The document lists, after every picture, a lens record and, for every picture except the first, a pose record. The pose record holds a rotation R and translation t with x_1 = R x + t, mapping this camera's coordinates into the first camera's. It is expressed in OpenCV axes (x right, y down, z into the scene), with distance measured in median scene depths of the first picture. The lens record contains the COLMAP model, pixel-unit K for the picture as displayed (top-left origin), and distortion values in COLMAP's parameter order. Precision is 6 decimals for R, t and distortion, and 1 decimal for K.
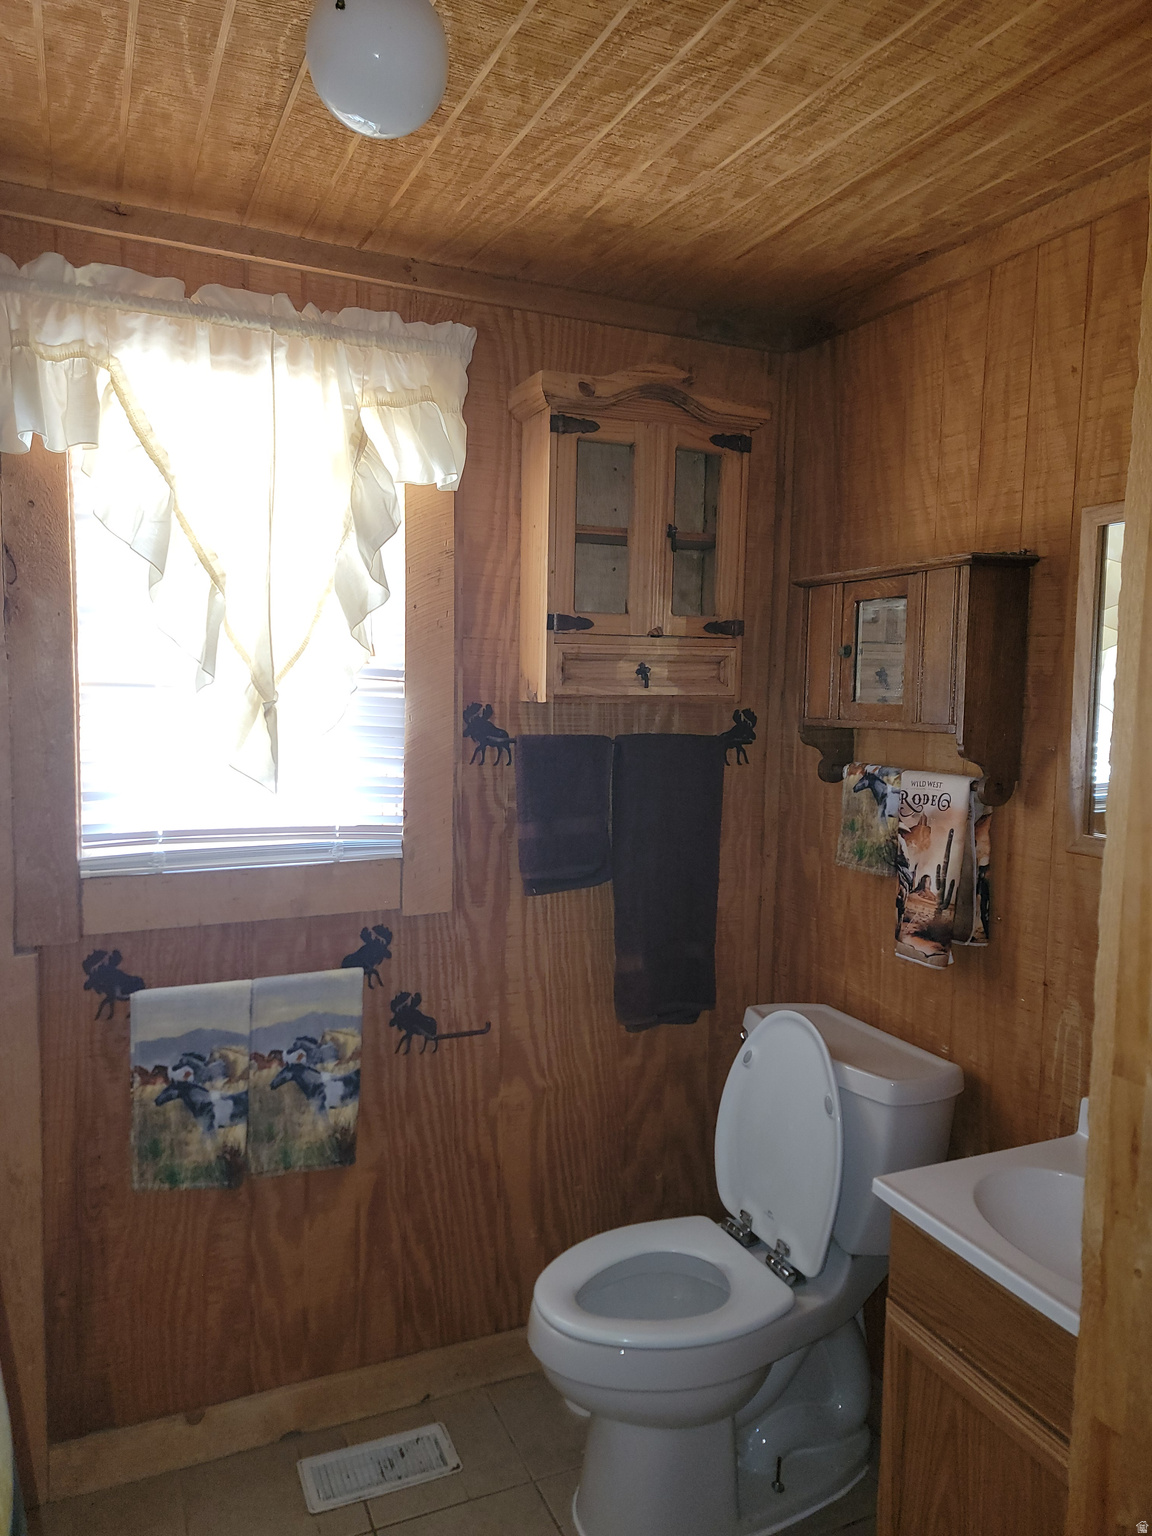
lens RADIAL K [[1053.9, 0, 558.6], [0, 1053.9, 774.5], [0, 0, 1]] dist [0.067842, -0.039312]
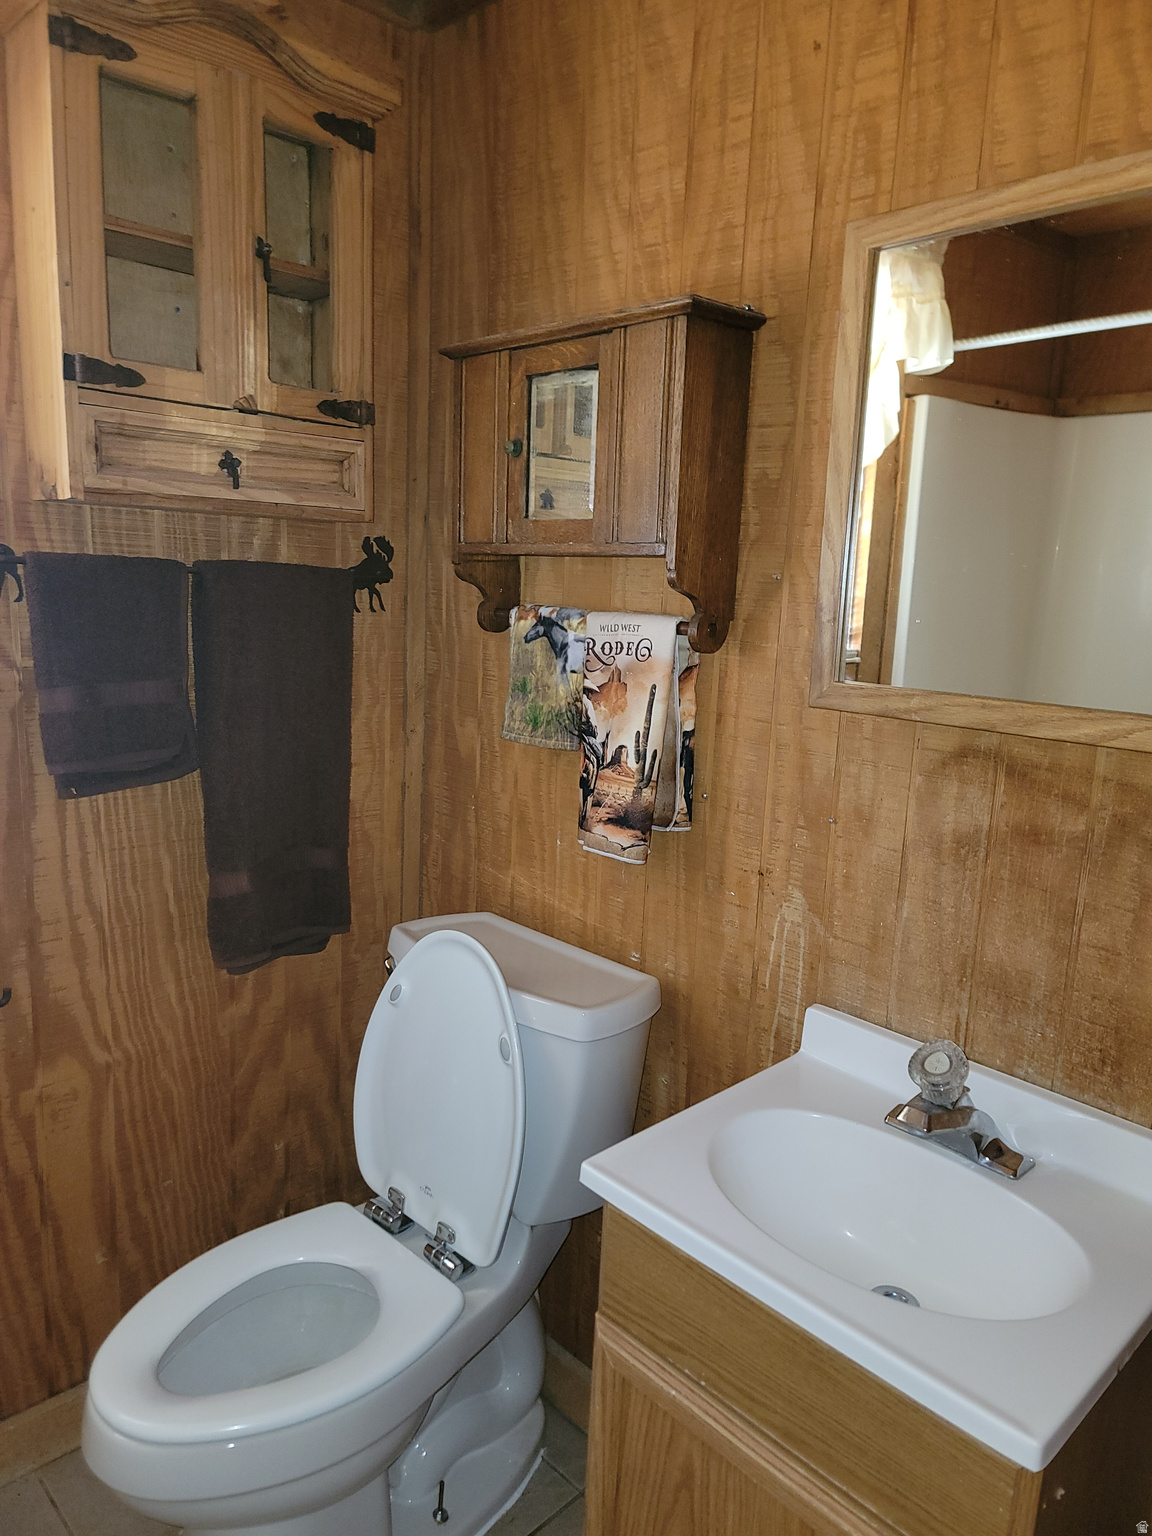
lens RADIAL K [[1053.9, 0, 561.7], [0, 1053.9, 777.8], [0, 0, 1]] dist [0.067842, -0.039312]
pose [[0.935864, -0.045187, 0.349452, 0.032105], [0.005913, 0.993617, 0.112647, 0.028606], [-0.352312, -0.103356, 0.930158, 0.272249]]
